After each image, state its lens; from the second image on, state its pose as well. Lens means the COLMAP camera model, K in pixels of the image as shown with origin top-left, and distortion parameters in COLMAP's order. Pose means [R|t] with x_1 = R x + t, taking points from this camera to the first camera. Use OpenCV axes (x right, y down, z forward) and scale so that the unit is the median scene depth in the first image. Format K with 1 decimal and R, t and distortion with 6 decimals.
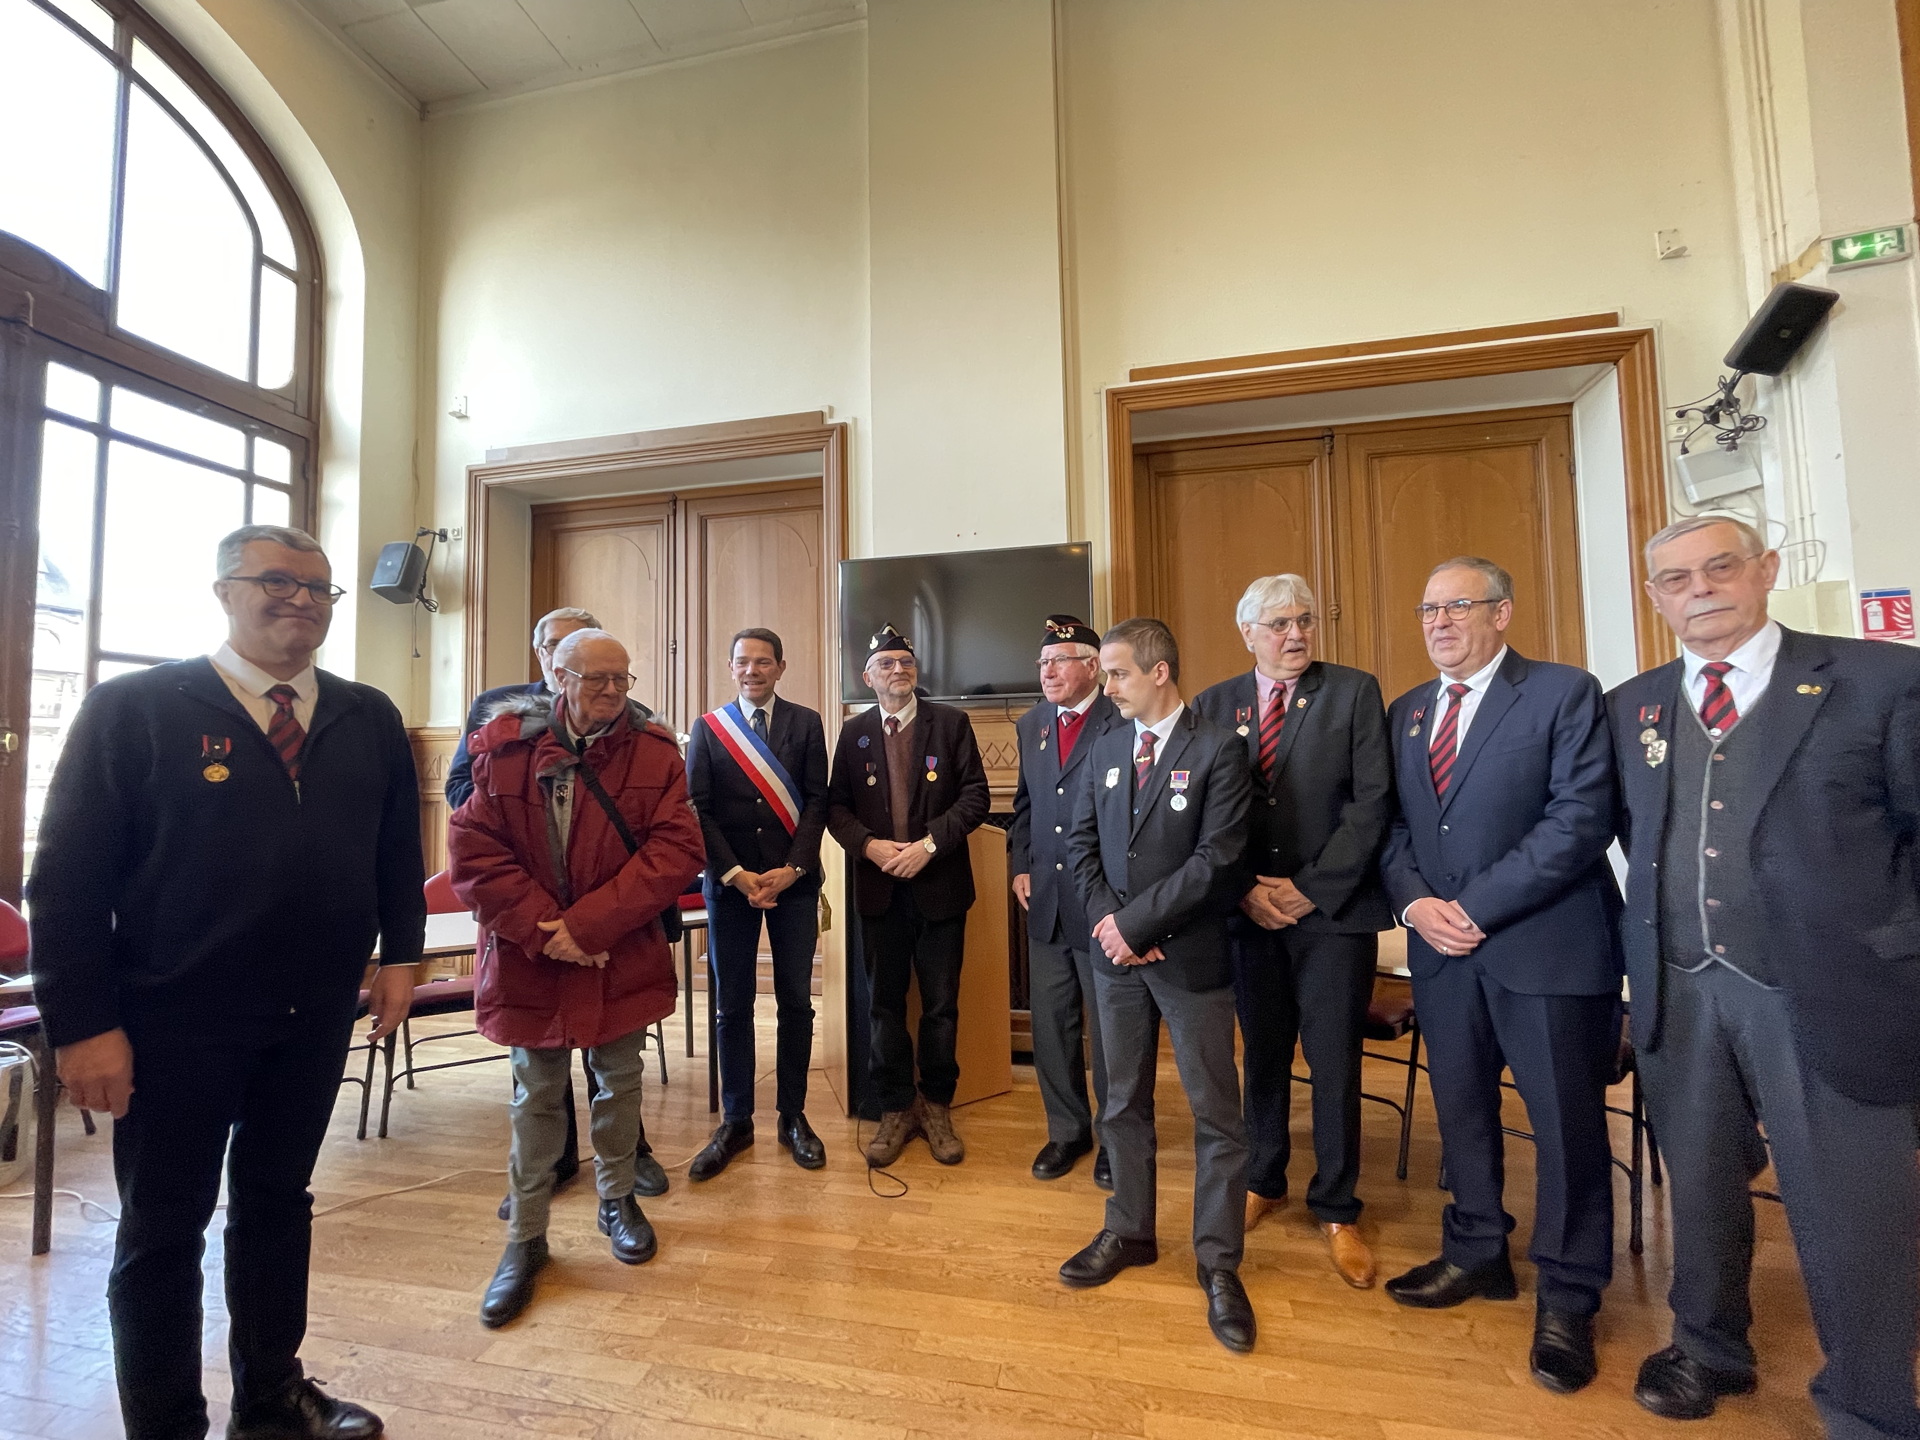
lens RADIAL K [[776.6, 0, 953.8], [0, 776.6, 721.7], [0, 0, 1]] dist [-0.002323, -0.000231]
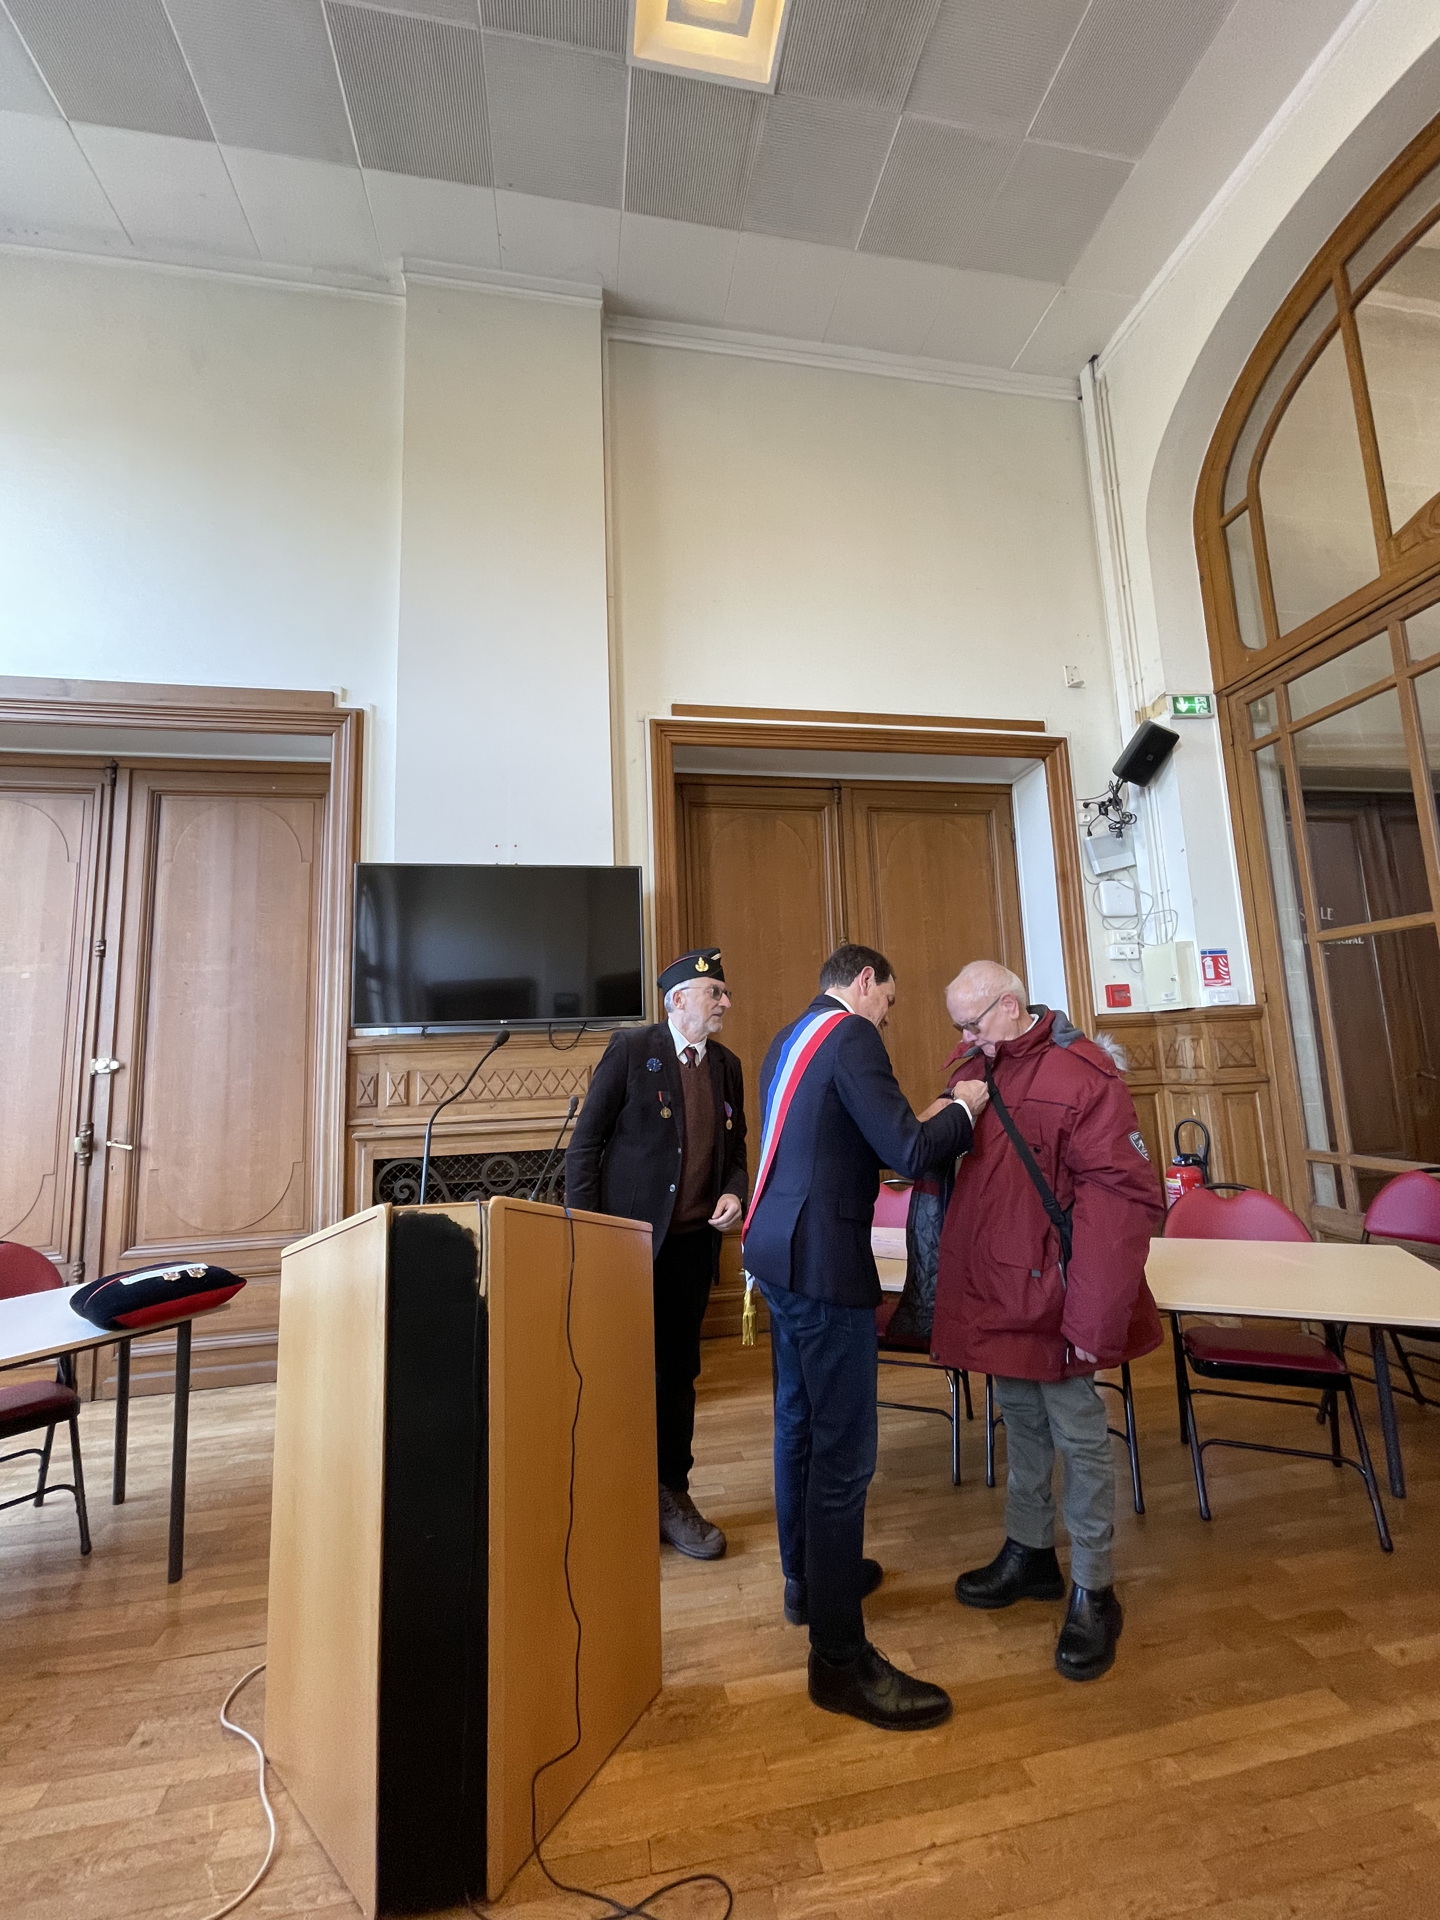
lens RADIAL K [[776.6, 0, 719.2], [0, 776.6, 957.3], [0, 0, 1]] dist [-0.002323, -0.000231]
pose [[0.925221, 0.033802, 0.377920, -0.111392], [-0.002169, 0.996479, -0.083818, -0.033821], [-0.379422, 0.076730, 0.922036, 0.054789]]
